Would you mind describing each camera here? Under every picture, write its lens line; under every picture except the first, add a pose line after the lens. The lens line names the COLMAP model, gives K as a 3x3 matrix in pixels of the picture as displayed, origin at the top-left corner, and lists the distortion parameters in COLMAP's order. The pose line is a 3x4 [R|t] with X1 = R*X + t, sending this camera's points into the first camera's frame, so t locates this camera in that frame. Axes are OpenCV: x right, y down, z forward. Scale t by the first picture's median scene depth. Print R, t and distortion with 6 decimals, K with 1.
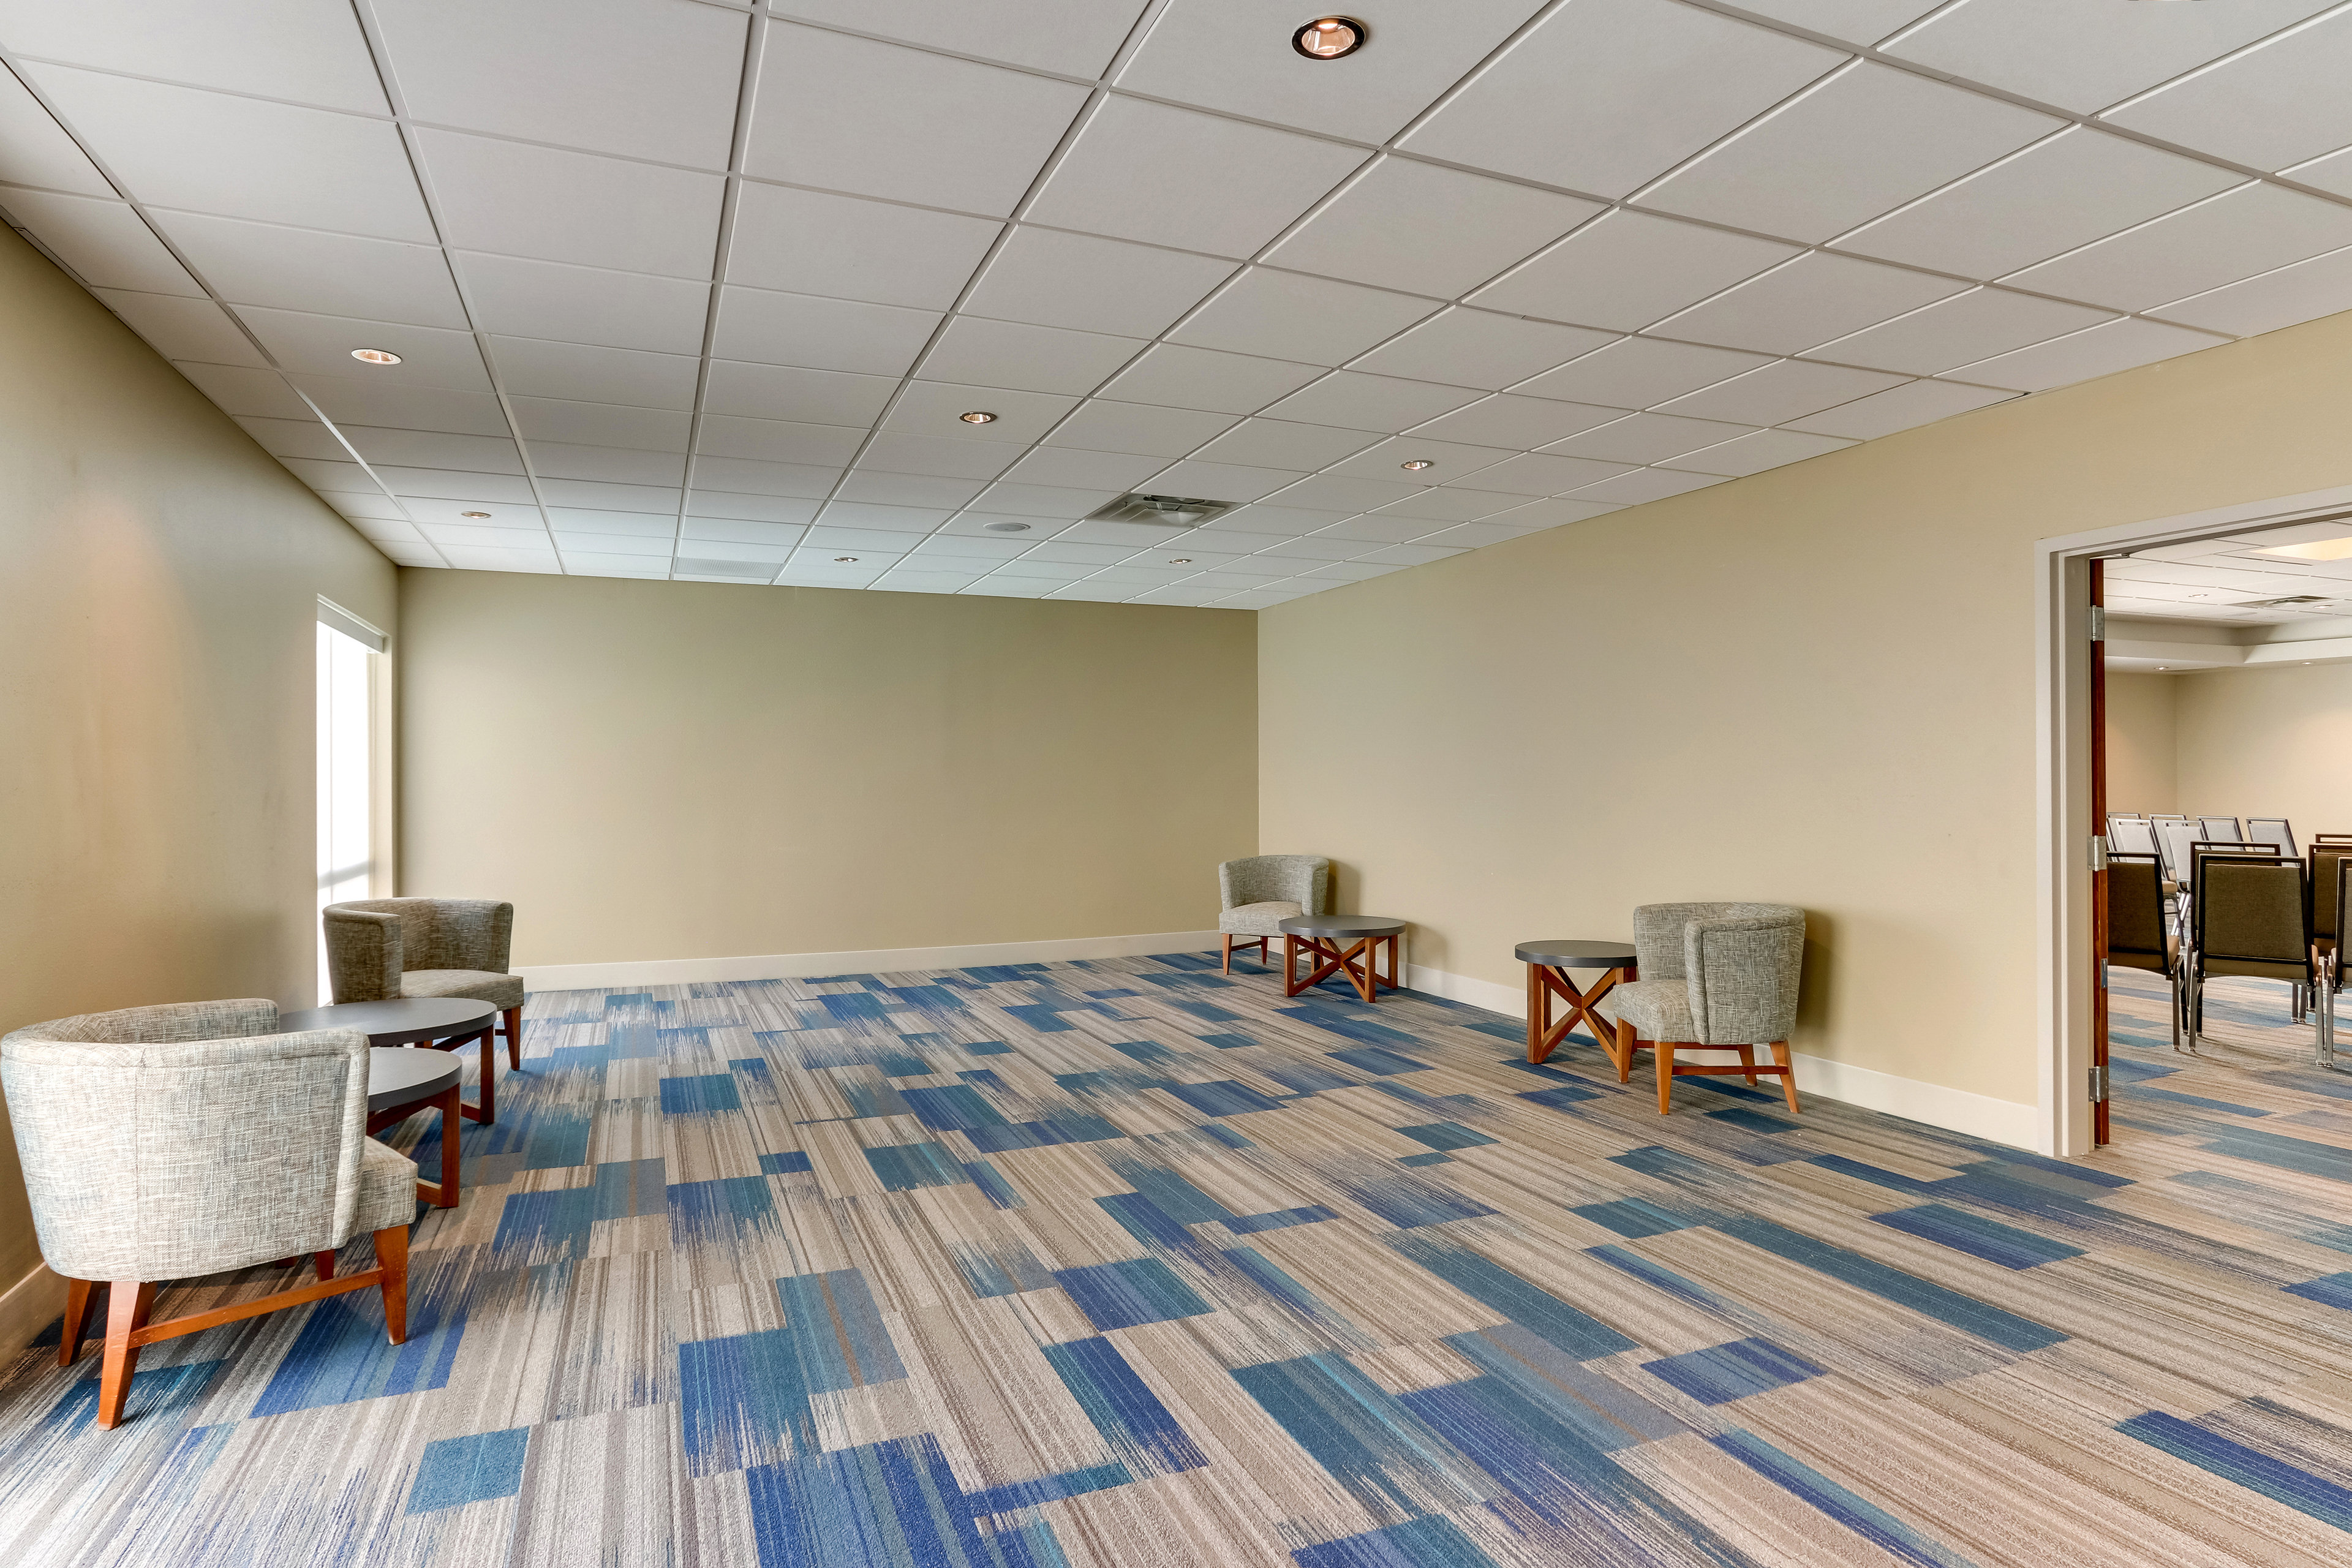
lens RADIAL K [[1305.7, 0, 1172.2], [0, 1305.7, 777.8], [0, 0, 1]] dist [-0.012682, 0.003367]
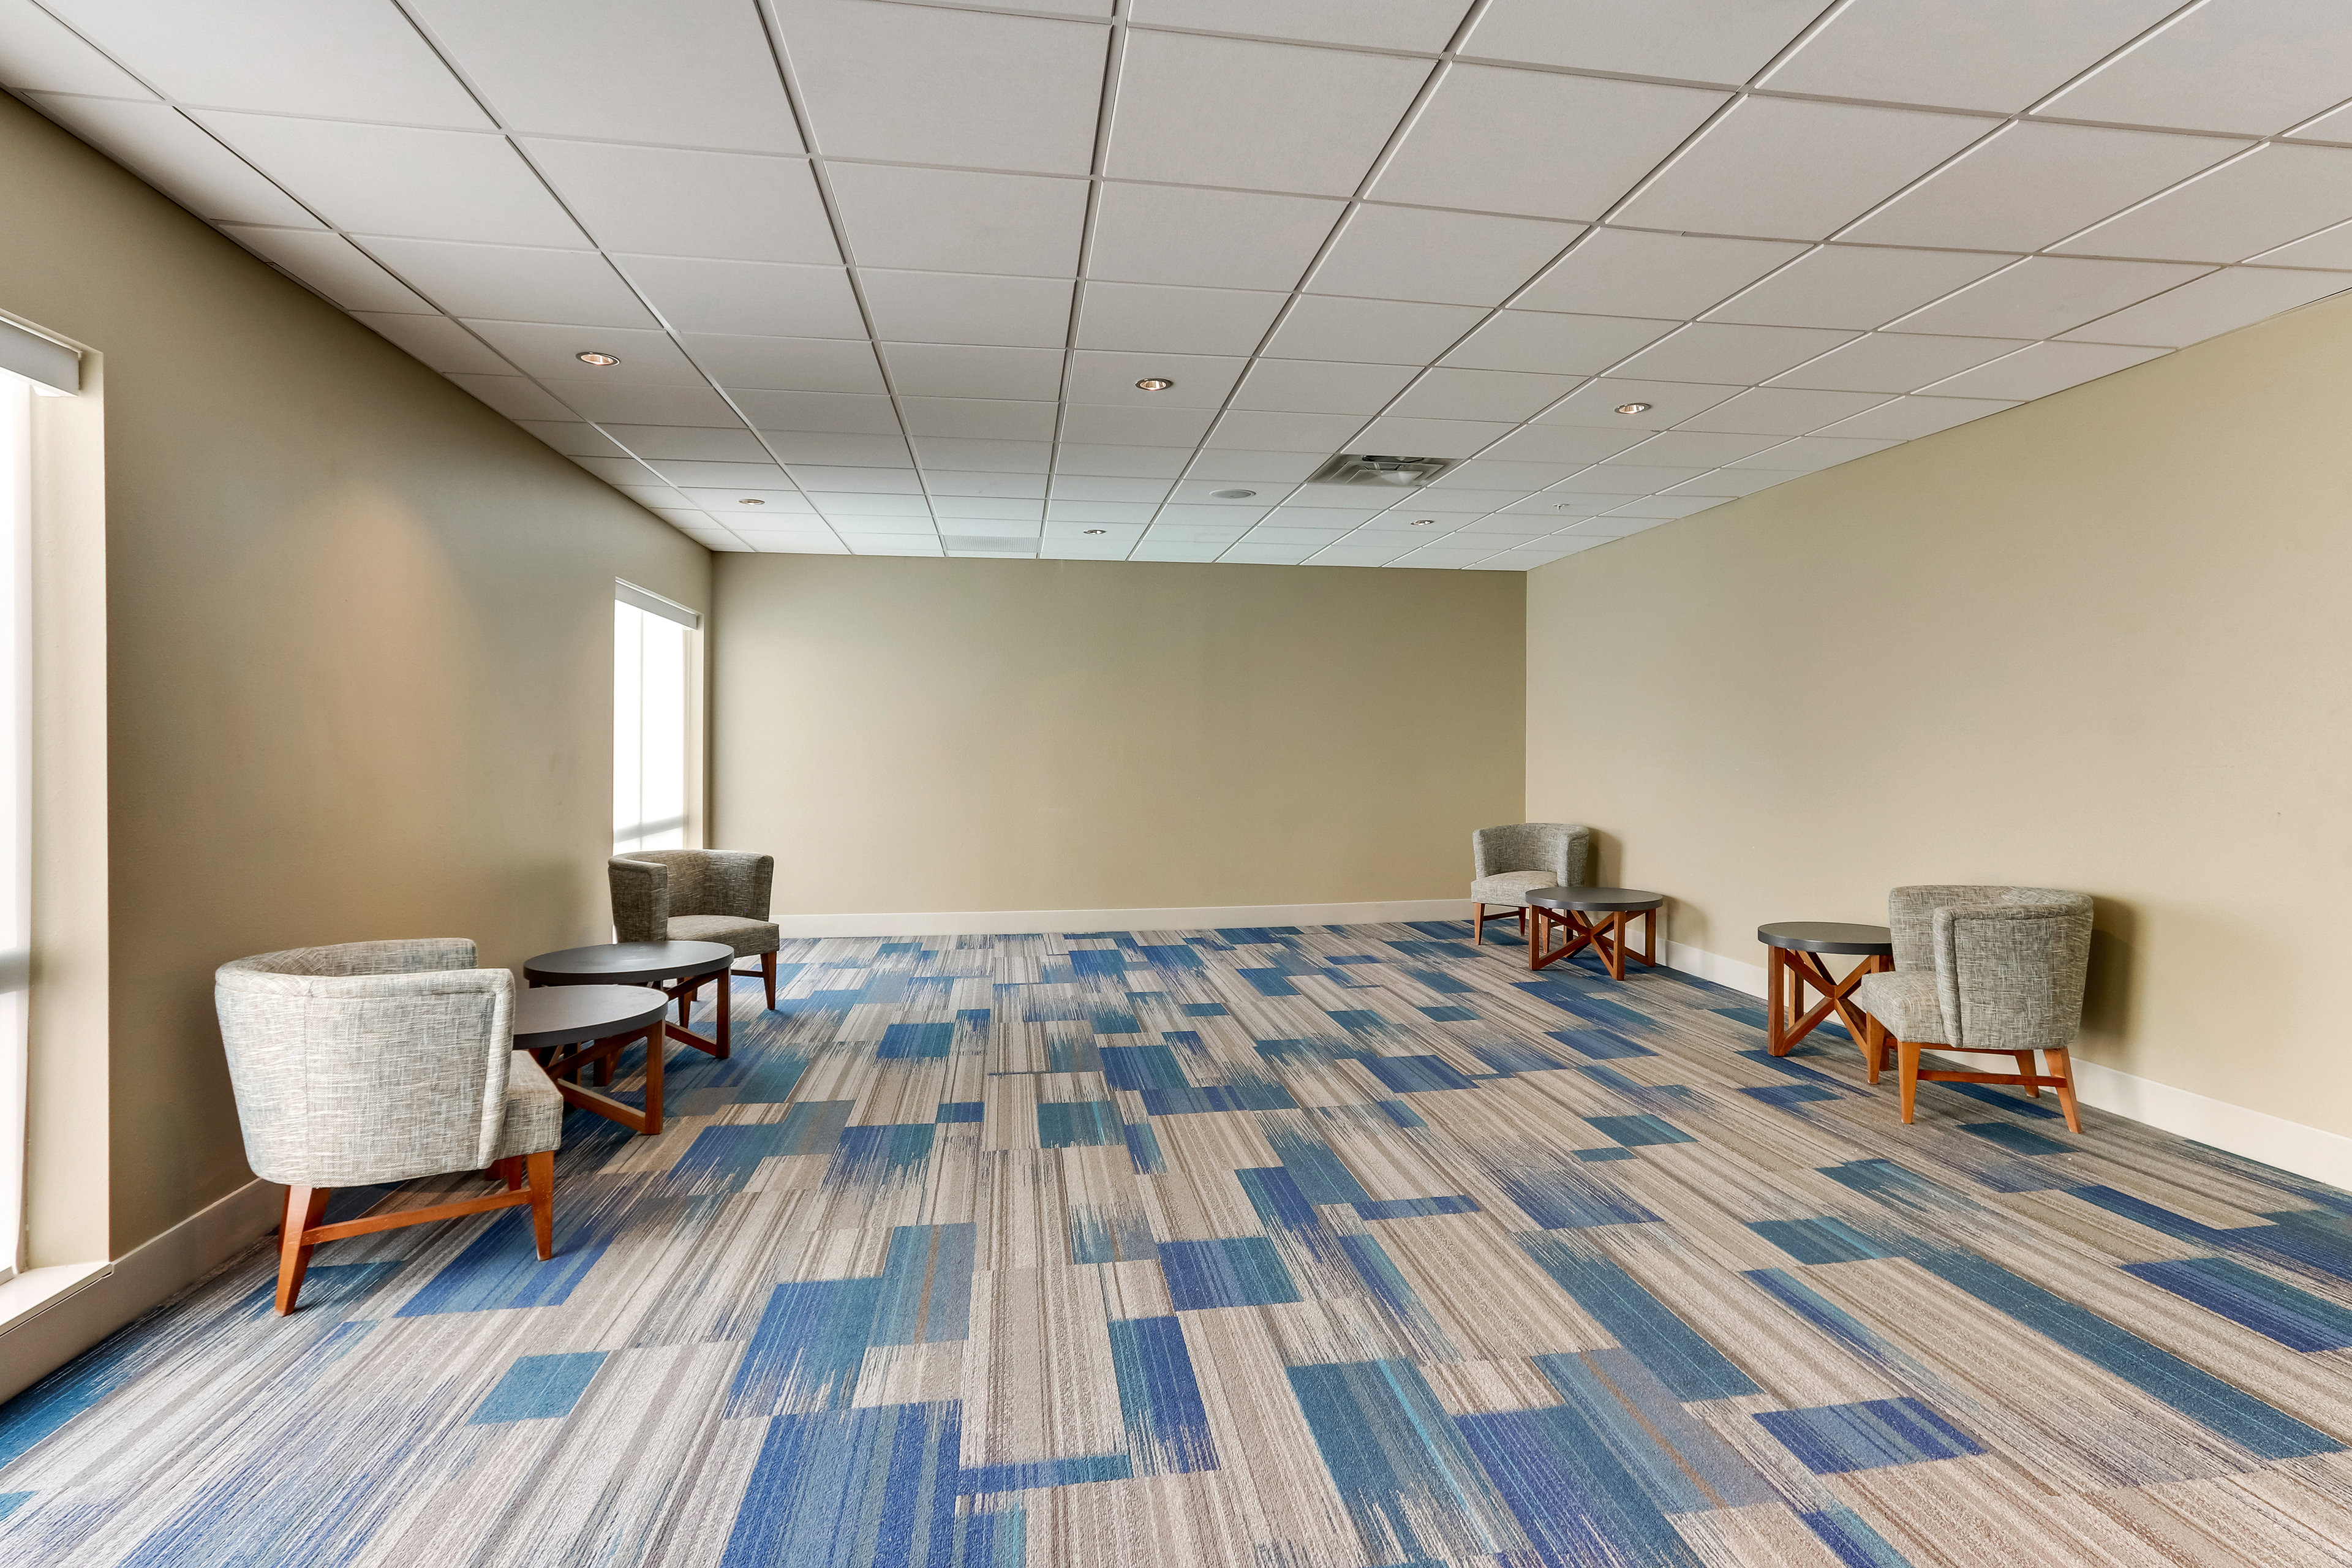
lens RADIAL K [[1275.2, 0, 1223.6], [0, 1275.2, 744.9], [0, 0, 1]] dist [0.000316, 0.003780]
pose [[0.975029, 0.002674, -0.222062, 0.152119], [-0.002430, 0.999996, 0.001372, 0.000616], [0.222065, -0.000798, 0.975032, 0.063382]]
